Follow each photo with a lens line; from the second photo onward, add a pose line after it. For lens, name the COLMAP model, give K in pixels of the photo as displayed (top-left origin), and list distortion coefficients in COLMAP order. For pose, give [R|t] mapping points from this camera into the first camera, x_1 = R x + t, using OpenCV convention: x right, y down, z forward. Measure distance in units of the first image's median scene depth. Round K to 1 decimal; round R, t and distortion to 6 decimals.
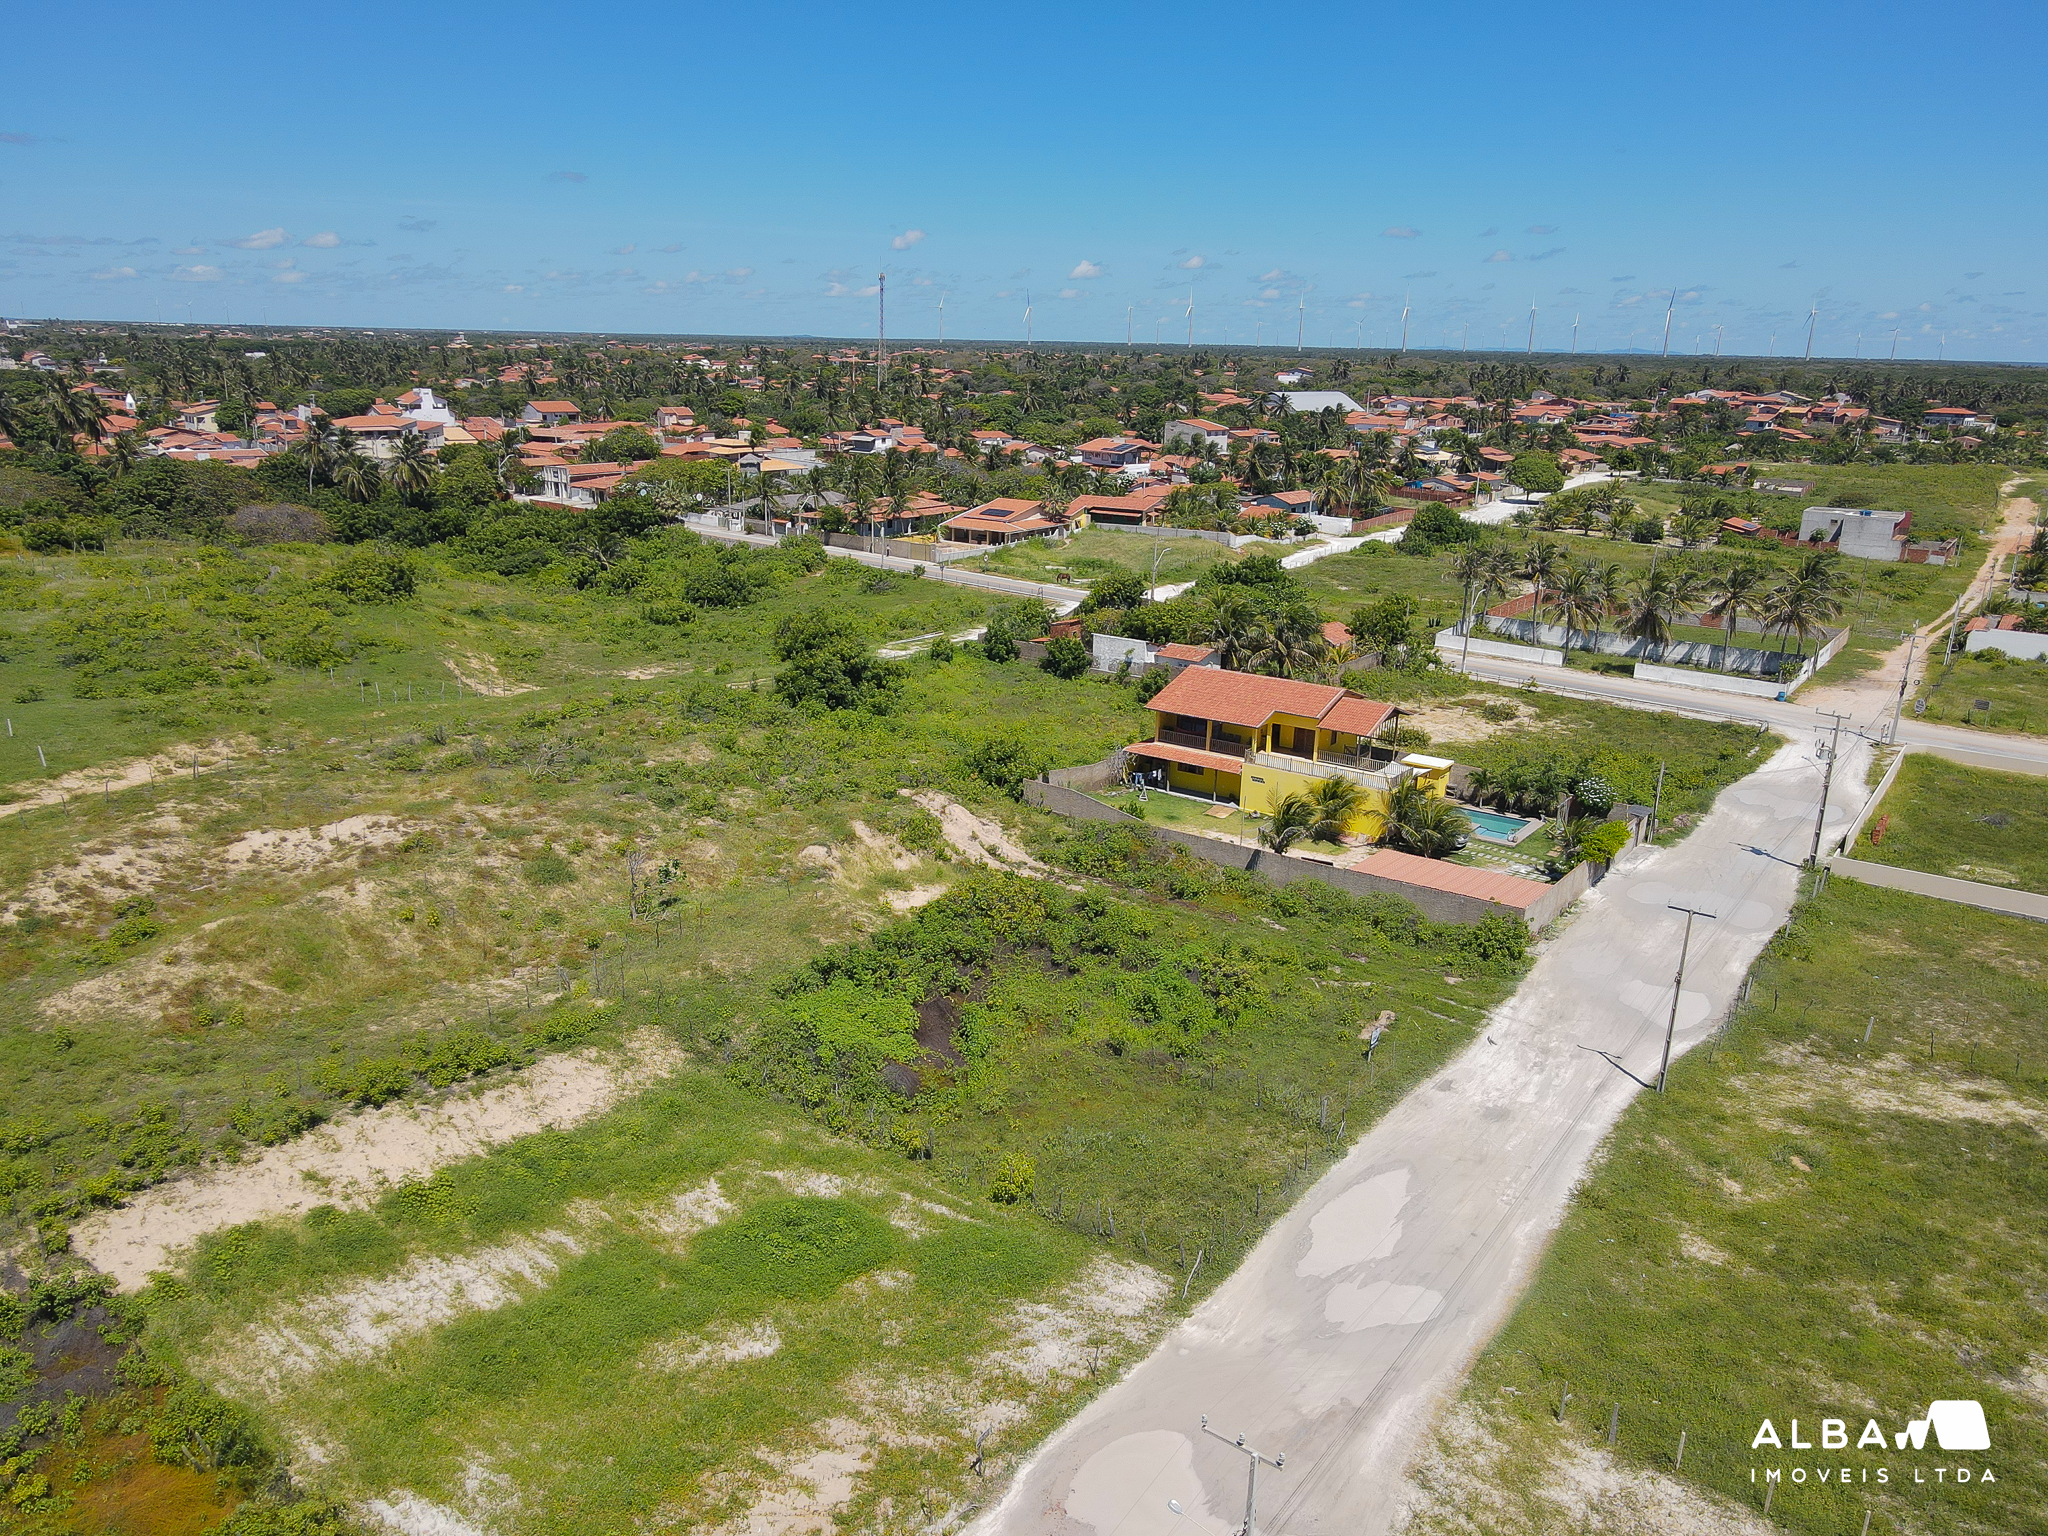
lens RADIAL K [[1522.7, 0, 1024.0], [0, 1522.7, 768.0], [0, 0, 1]] dist [-0.014642, 0.056592]
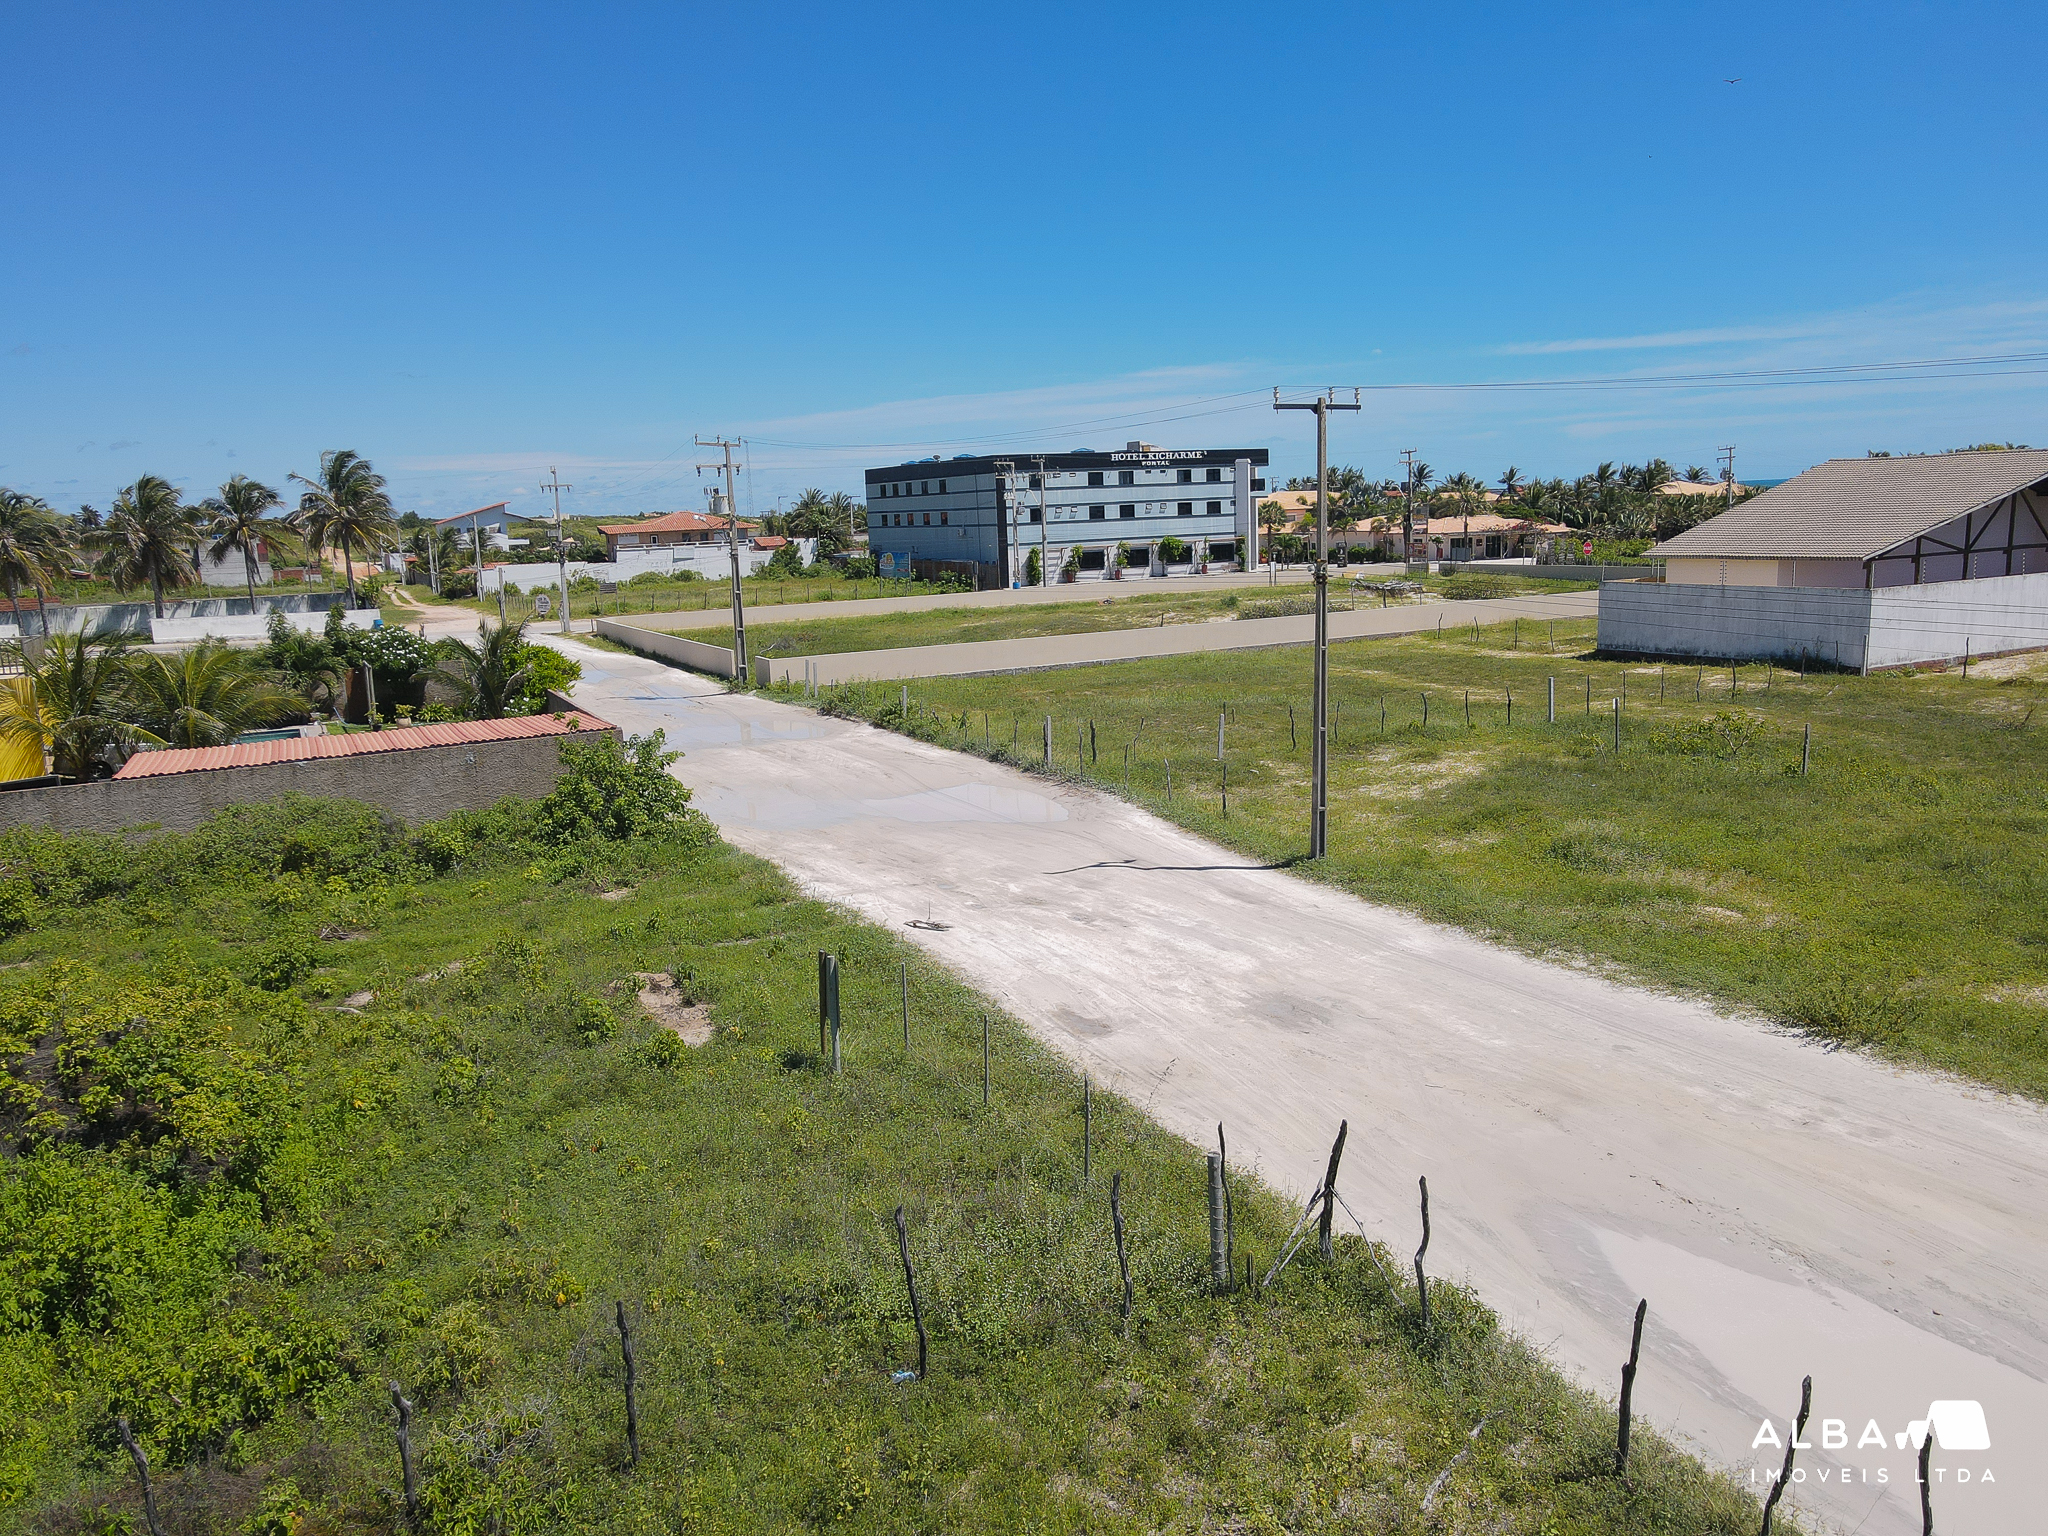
lens RADIAL K [[1522.7, 0, 1024.0], [0, 1522.7, 768.0], [0, 0, 1]] dist [-0.014642, 0.056592]
pose [[0.467079, -0.198770, 0.861584, 0.007254], [0.289378, 0.955108, 0.063470, 0.098204], [-0.835522, 0.219678, 0.503631, 0.609558]]
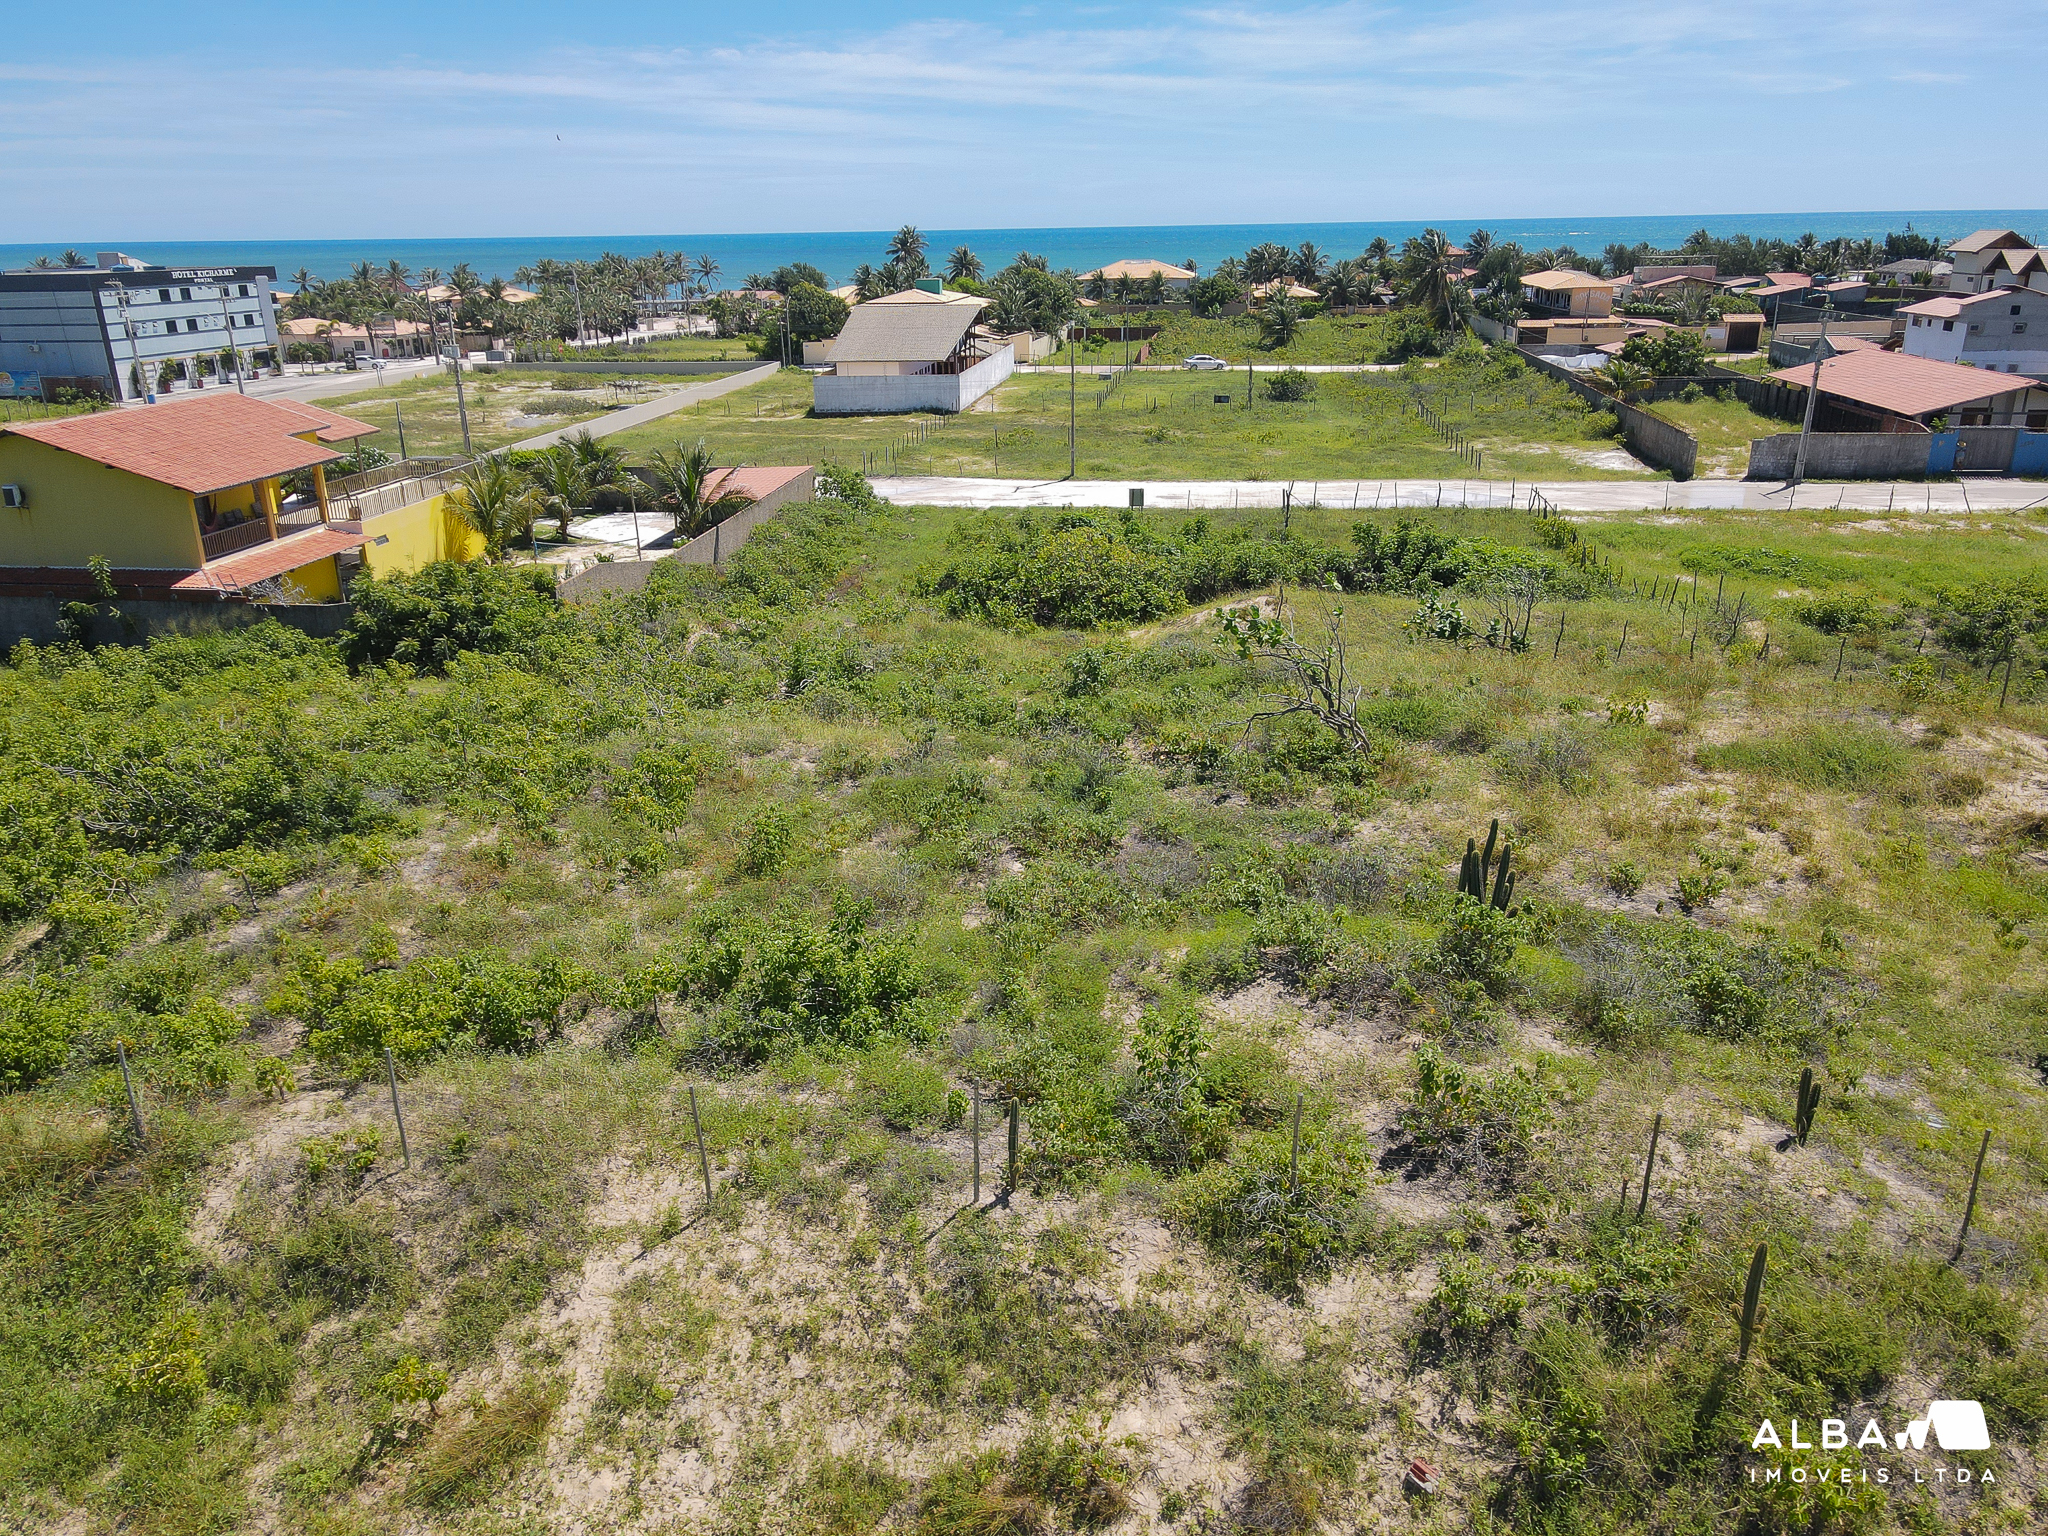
lens RADIAL K [[1462.8, 0, 1014.5], [0, 1462.8, 810.9], [0, 0, 1]] dist [-0.003759, 0.046088]
pose [[-0.460044, -0.352743, 0.814820, -0.555311], [0.242128, 0.833076, 0.497351, -0.157936], [-0.854245, 0.426094, -0.297842, 1.150119]]
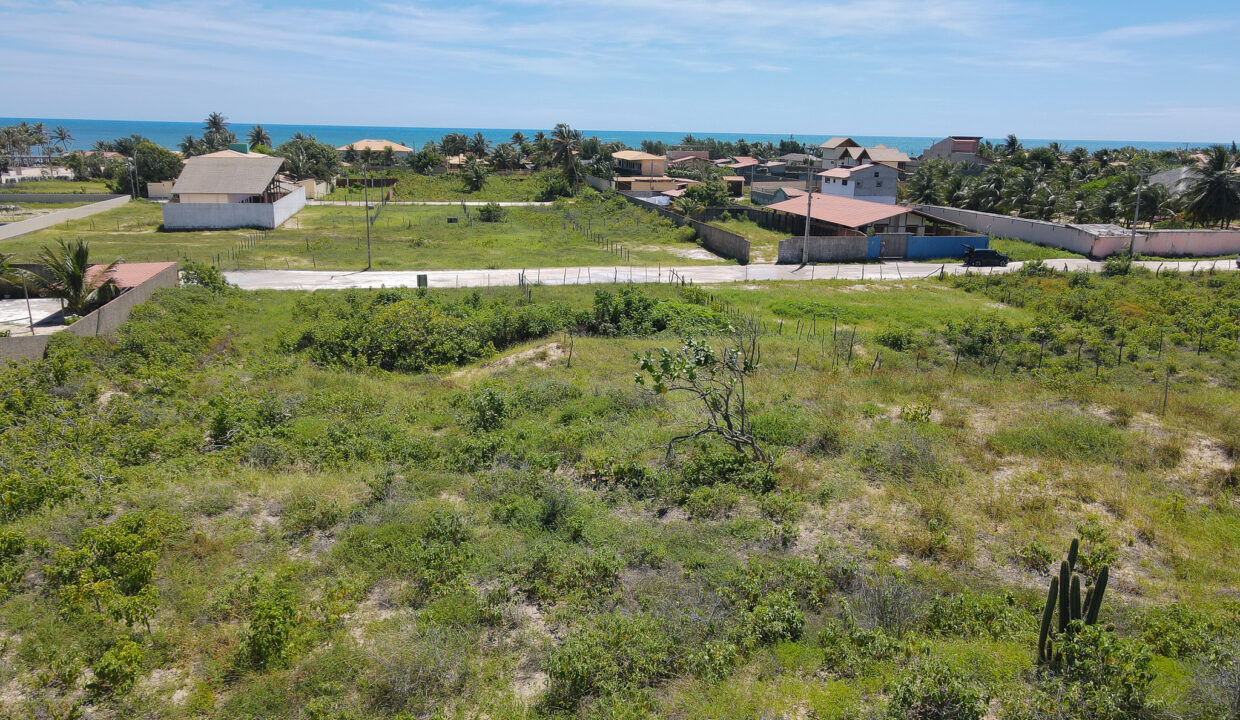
lens RADIAL K [[891.4, 0, 587.7], [0, 891.4, 378.8], [0, 0, 1]] dist [0.046905, 0.003646]
pose [[-0.714068, -0.229466, 0.661402, -0.453862], [0.153480, 0.870461, 0.467699, -0.131153], [-0.683046, 0.435481, -0.586349, 1.145641]]
